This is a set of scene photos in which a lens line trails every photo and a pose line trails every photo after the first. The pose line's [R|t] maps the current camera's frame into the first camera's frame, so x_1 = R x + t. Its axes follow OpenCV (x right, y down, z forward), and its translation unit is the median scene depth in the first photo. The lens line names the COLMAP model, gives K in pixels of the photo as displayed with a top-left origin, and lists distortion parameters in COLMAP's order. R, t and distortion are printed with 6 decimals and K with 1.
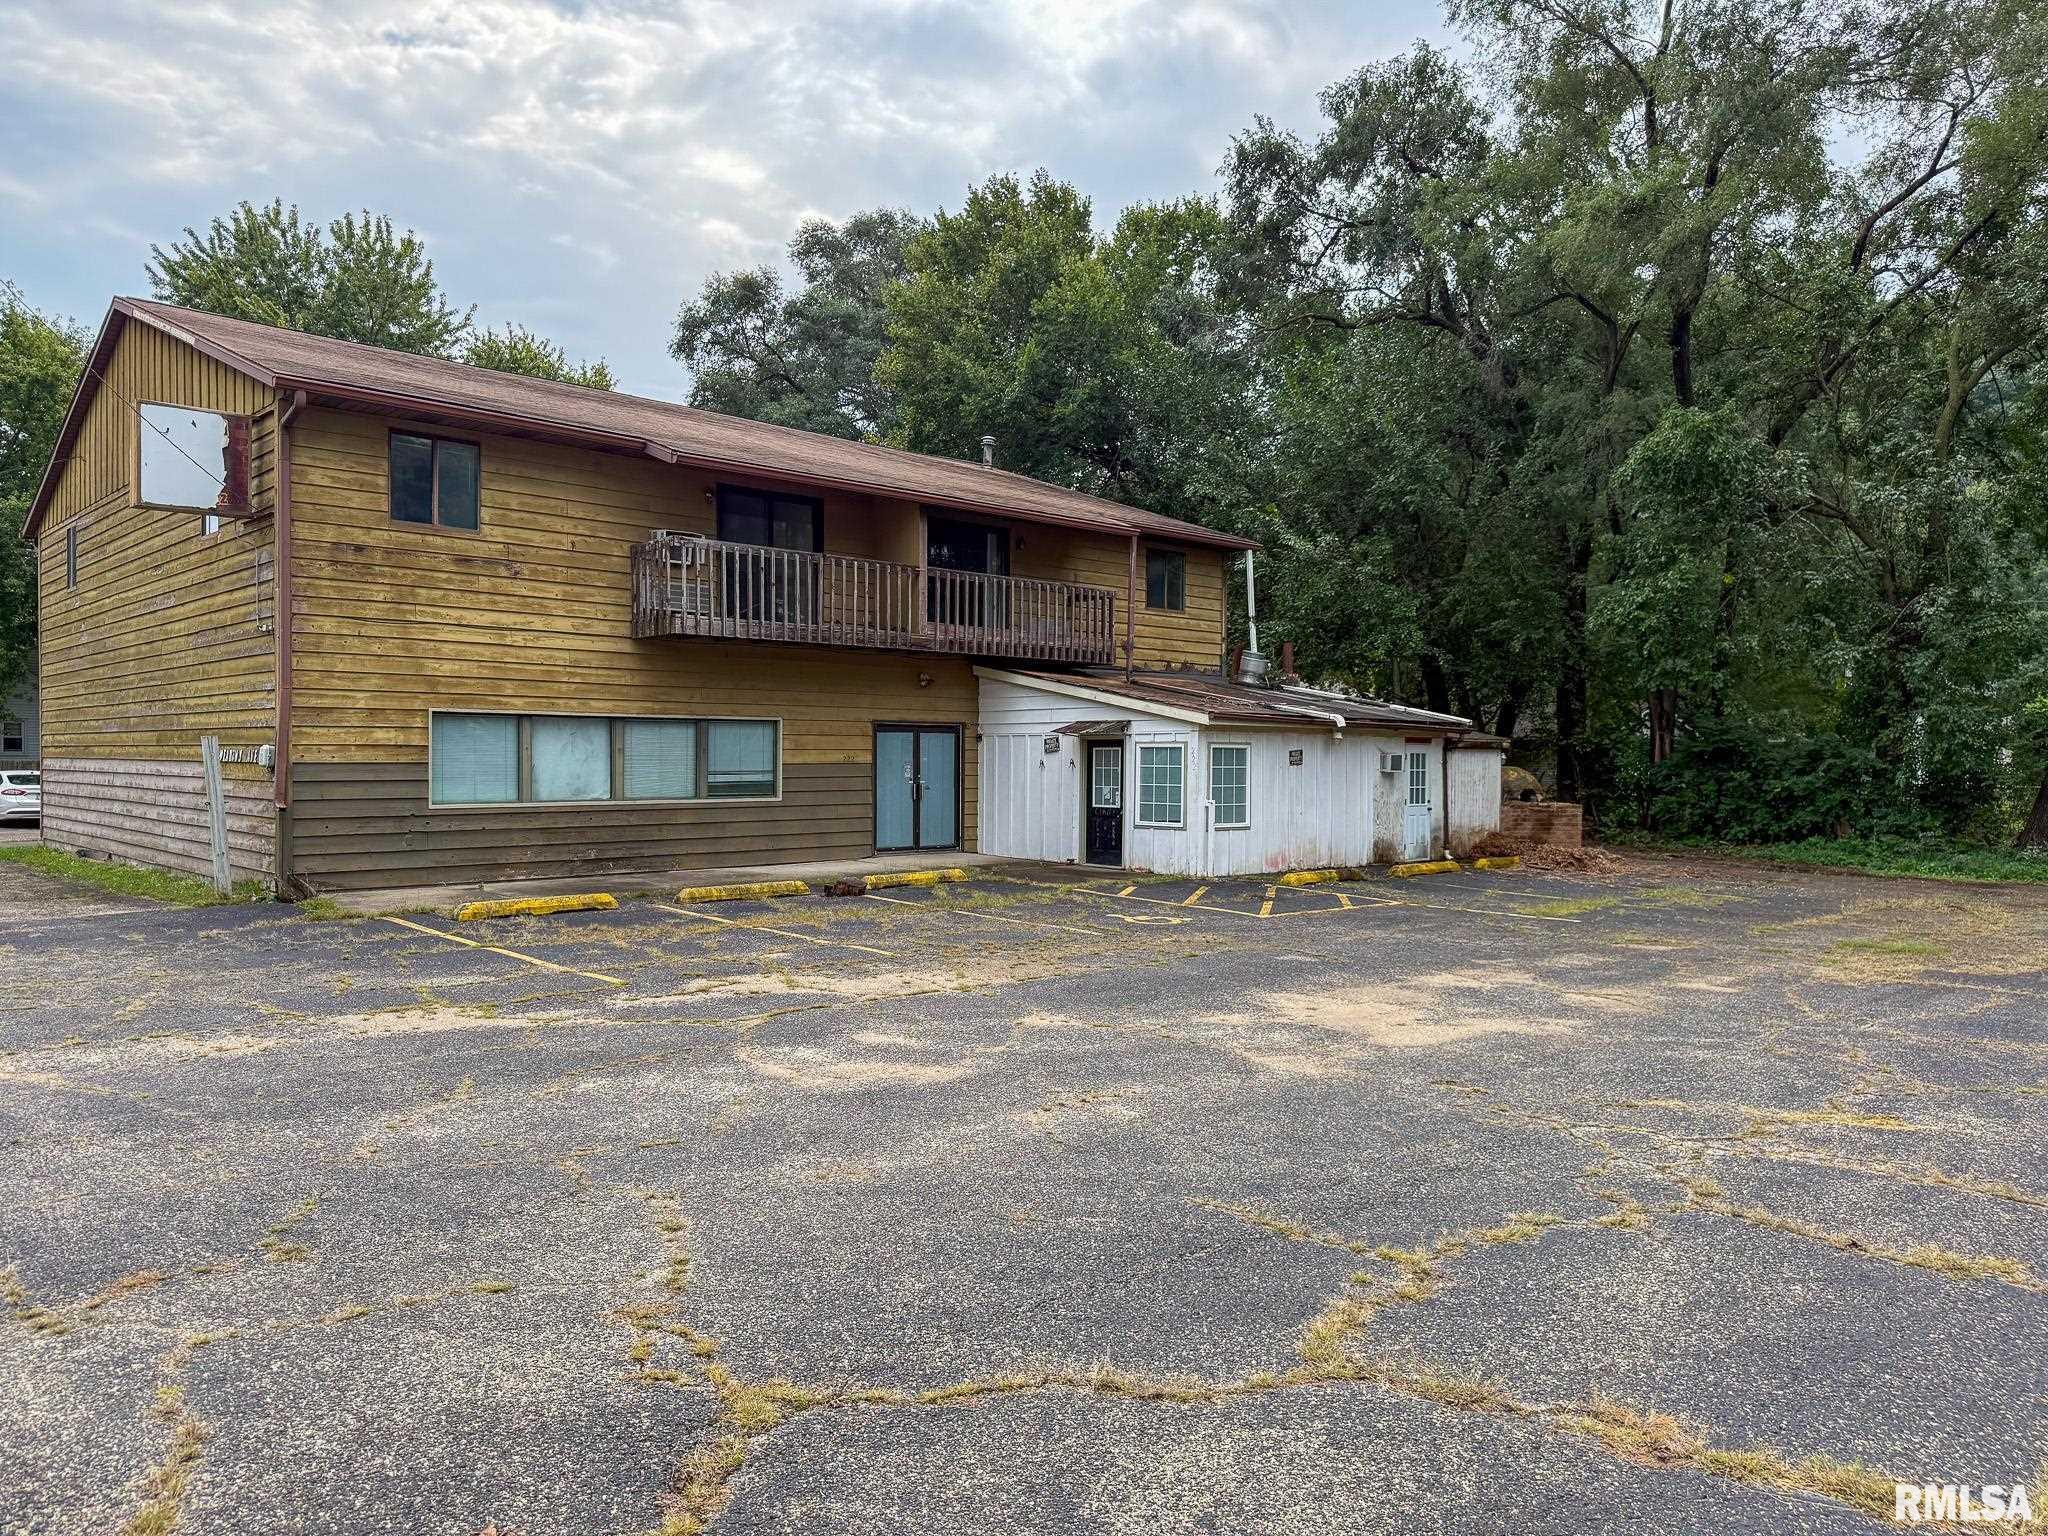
lens RADIAL K [[1458.4, 0, 1025.6], [0, 1458.4, 765.9], [0, 0, 1]] dist [0.047251, -0.002601]
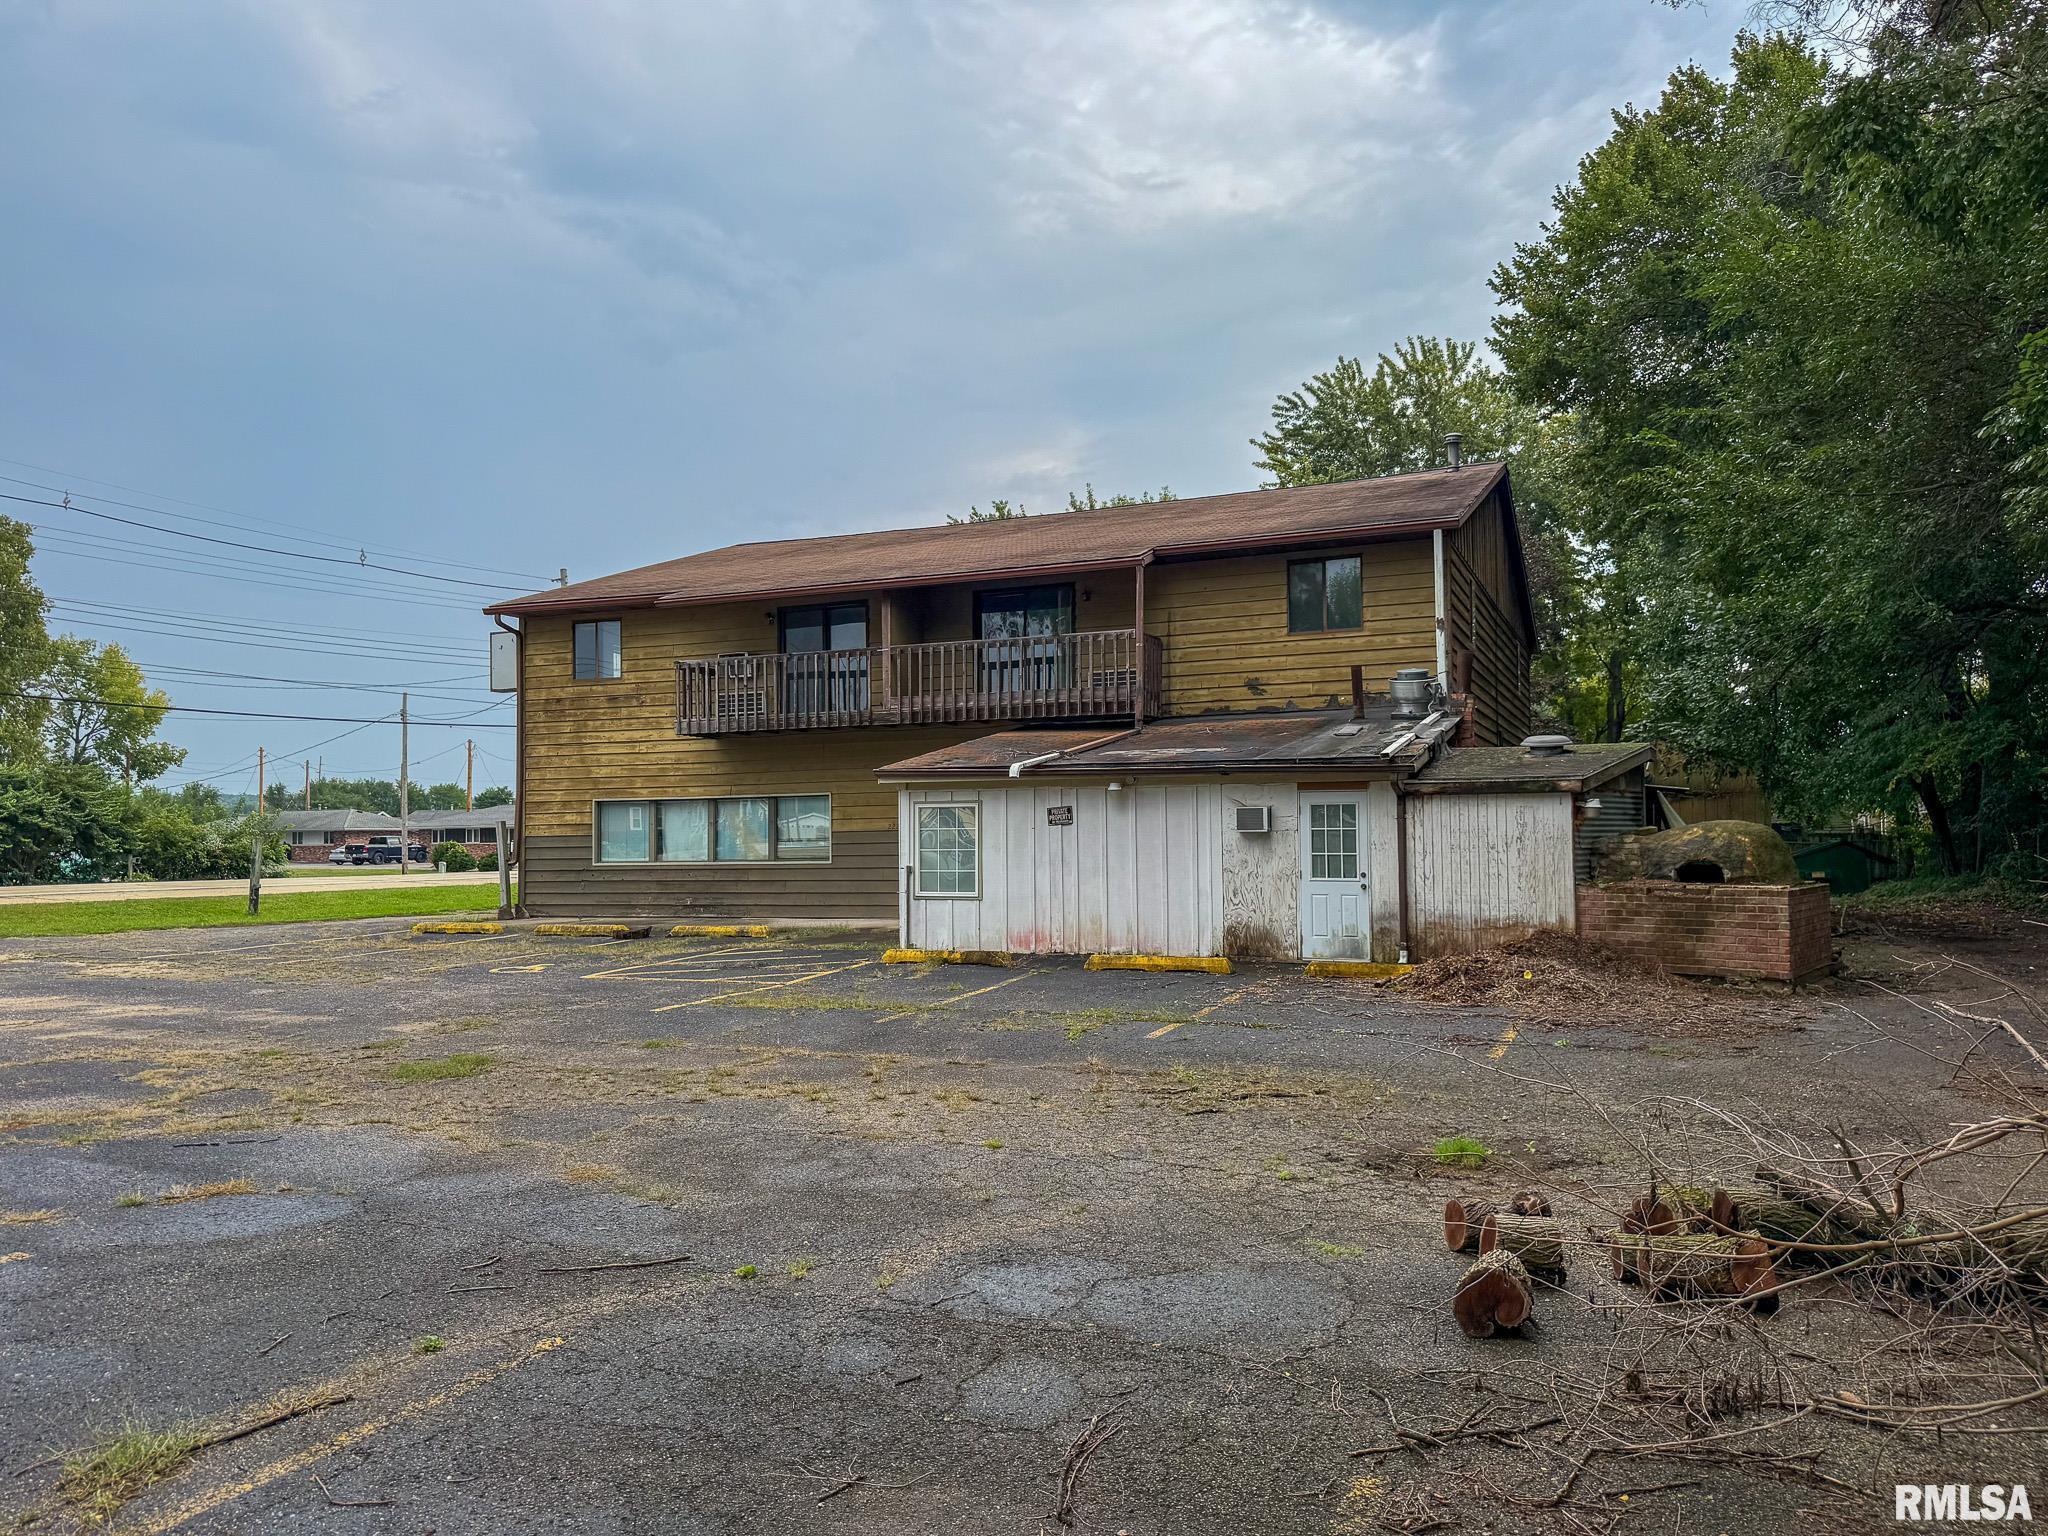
lens RADIAL K [[1458.4, 0, 1024.7], [0, 1458.4, 769.0], [0, 0, 1]] dist [0.047251, -0.002601]
pose [[0.389228, -0.052791, -0.919628, 1.051009], [0.007726, 0.998508, -0.054049, 0.013390], [0.921109, 0.013933, 0.389055, 0.746768]]
